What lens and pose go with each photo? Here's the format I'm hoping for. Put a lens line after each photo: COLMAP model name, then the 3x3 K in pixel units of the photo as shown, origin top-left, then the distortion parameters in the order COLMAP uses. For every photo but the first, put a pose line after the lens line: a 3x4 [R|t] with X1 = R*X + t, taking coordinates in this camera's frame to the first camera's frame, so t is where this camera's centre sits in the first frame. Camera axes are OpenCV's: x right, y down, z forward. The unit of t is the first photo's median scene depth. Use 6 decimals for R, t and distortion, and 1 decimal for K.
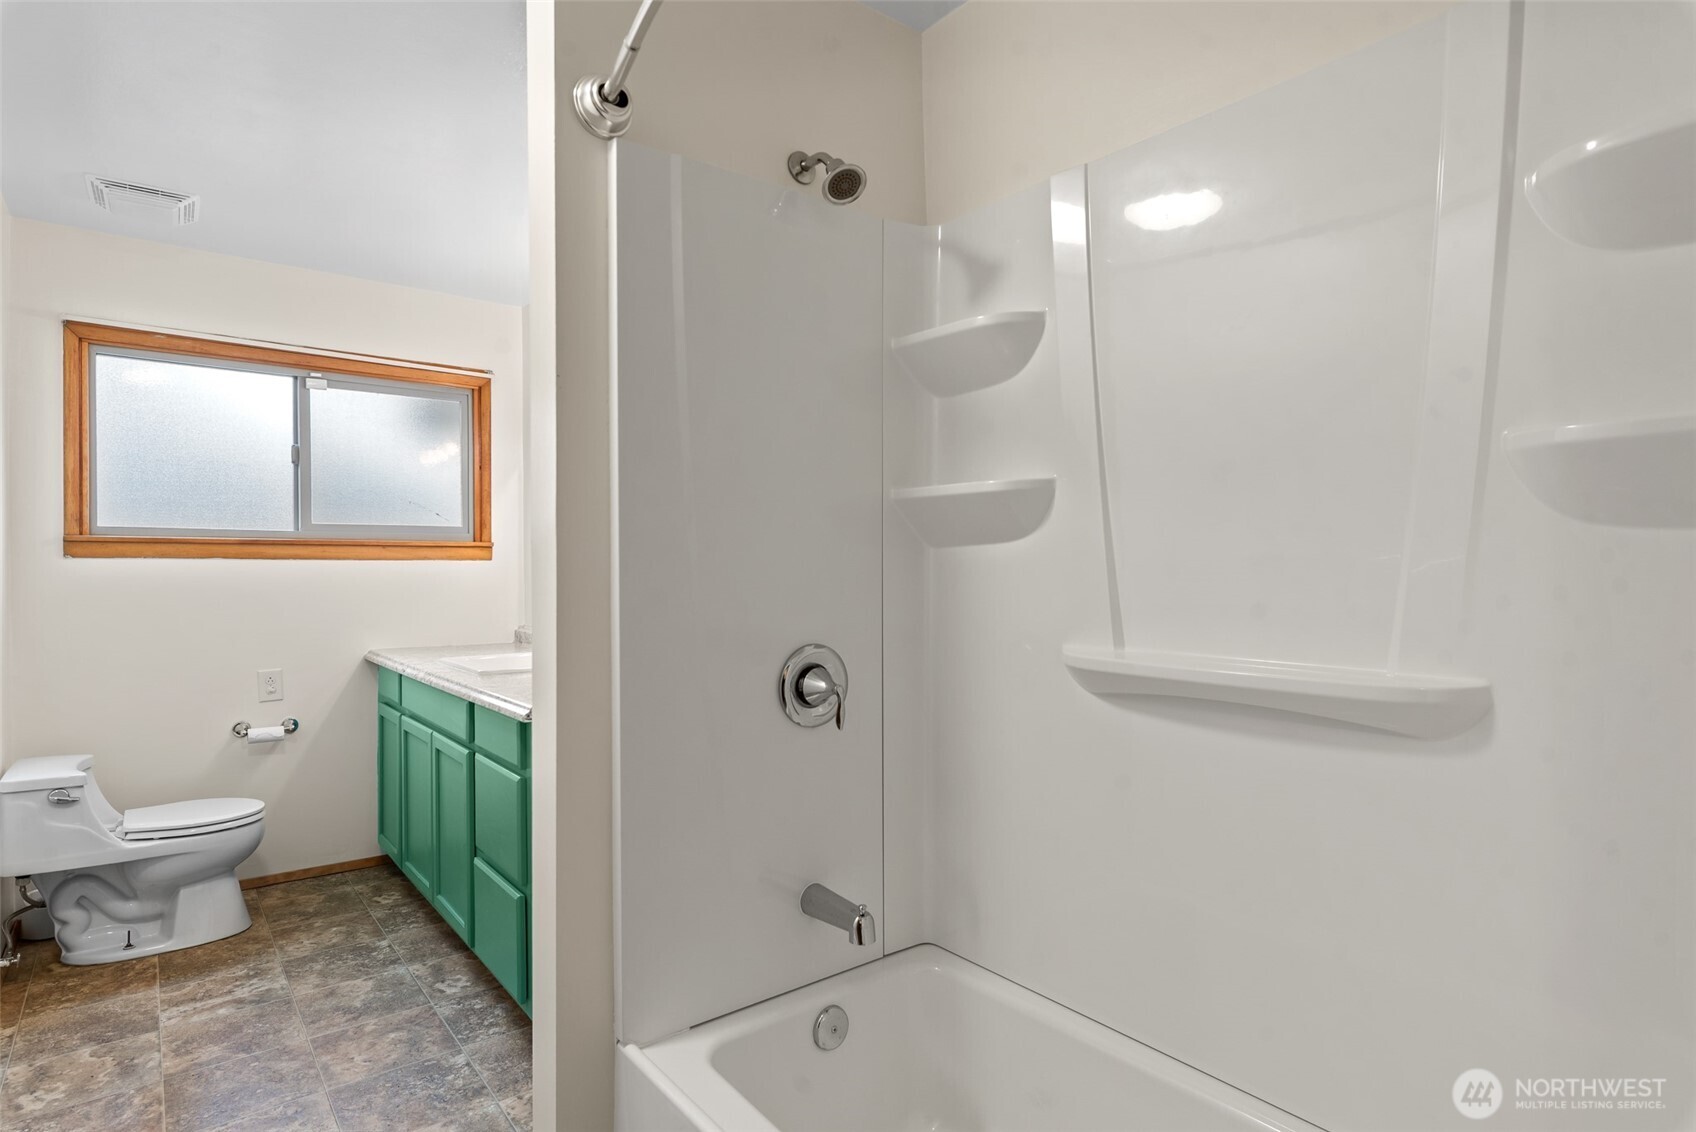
lens RADIAL K [[924.3, 0, 846.7], [0, 924.3, 589.2], [0, 0, 1]] dist [-0.014997, -0.001106]
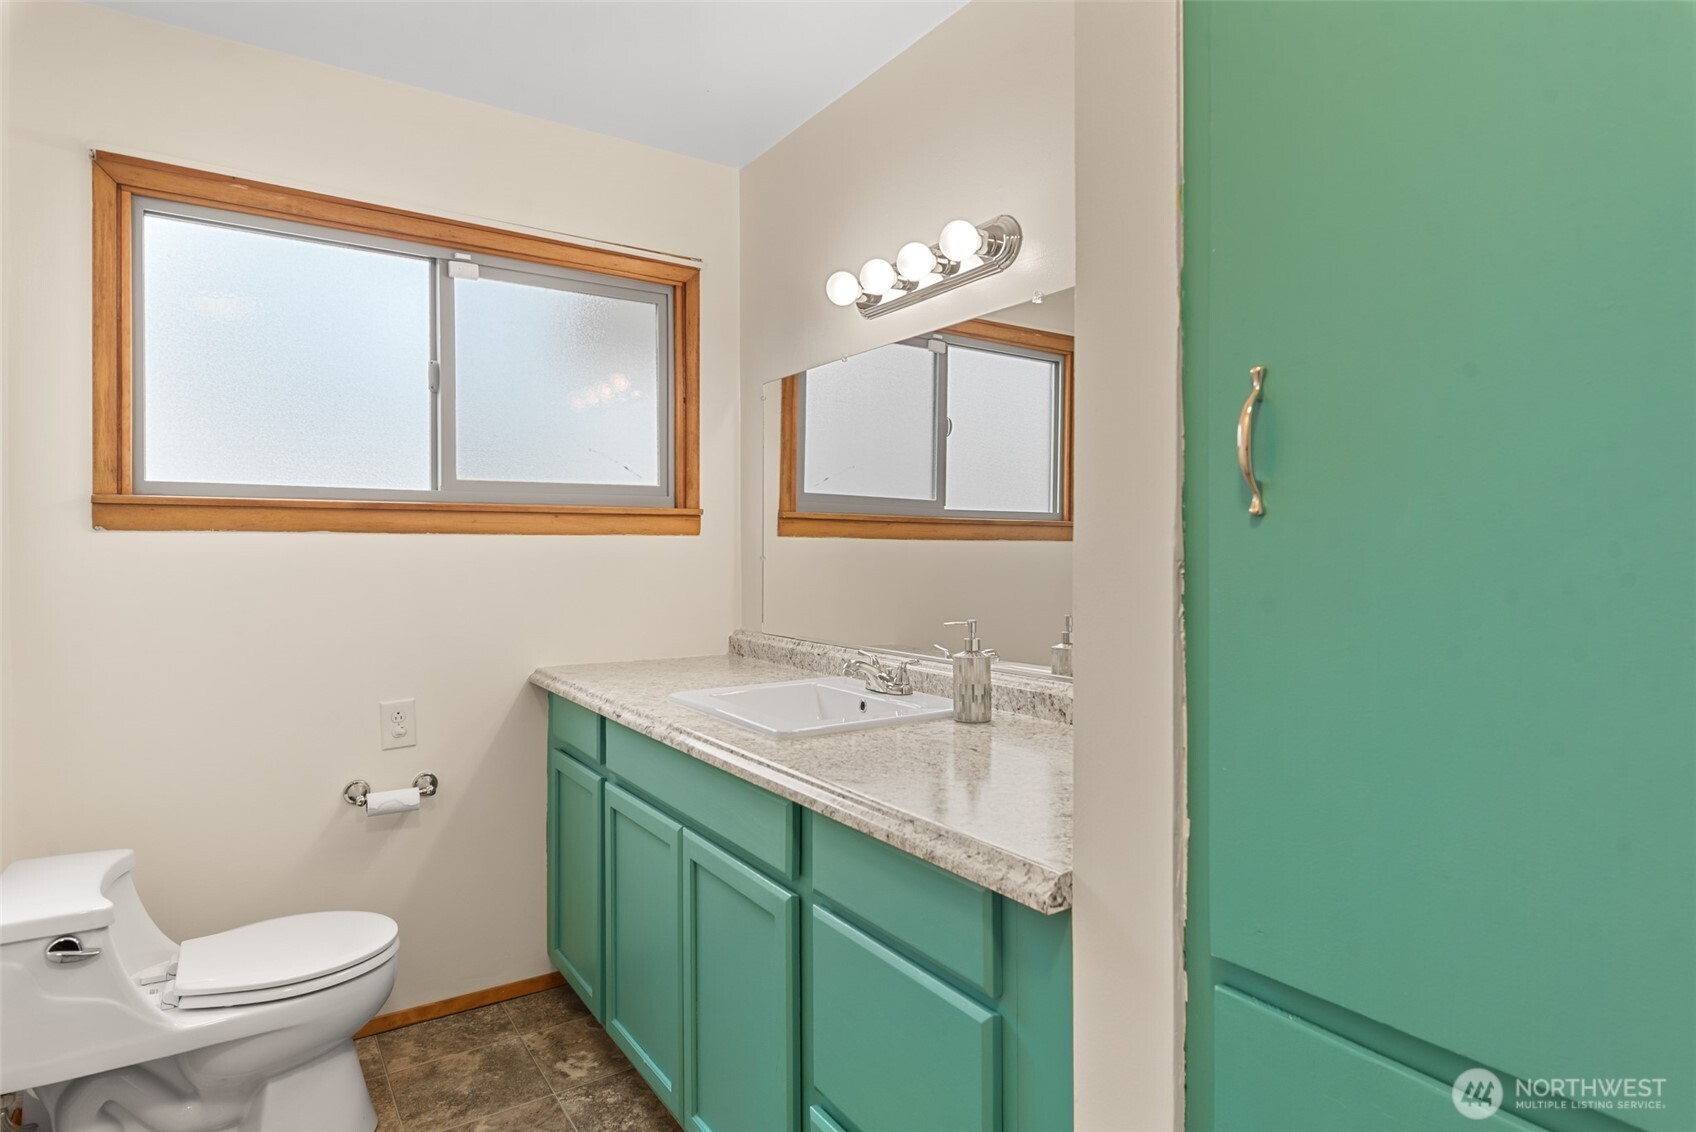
lens RADIAL K [[984.0, 0, 848.0], [0, 984.0, 566.0], [0, 0, 1]] dist [-0.000312, 0.001529]
pose [[0.996678, 0.007651, -0.081084, -0.258973], [-0.007259, 0.999961, 0.005123, -0.015502], [0.081120, -0.004518, 0.996694, 0.334999]]
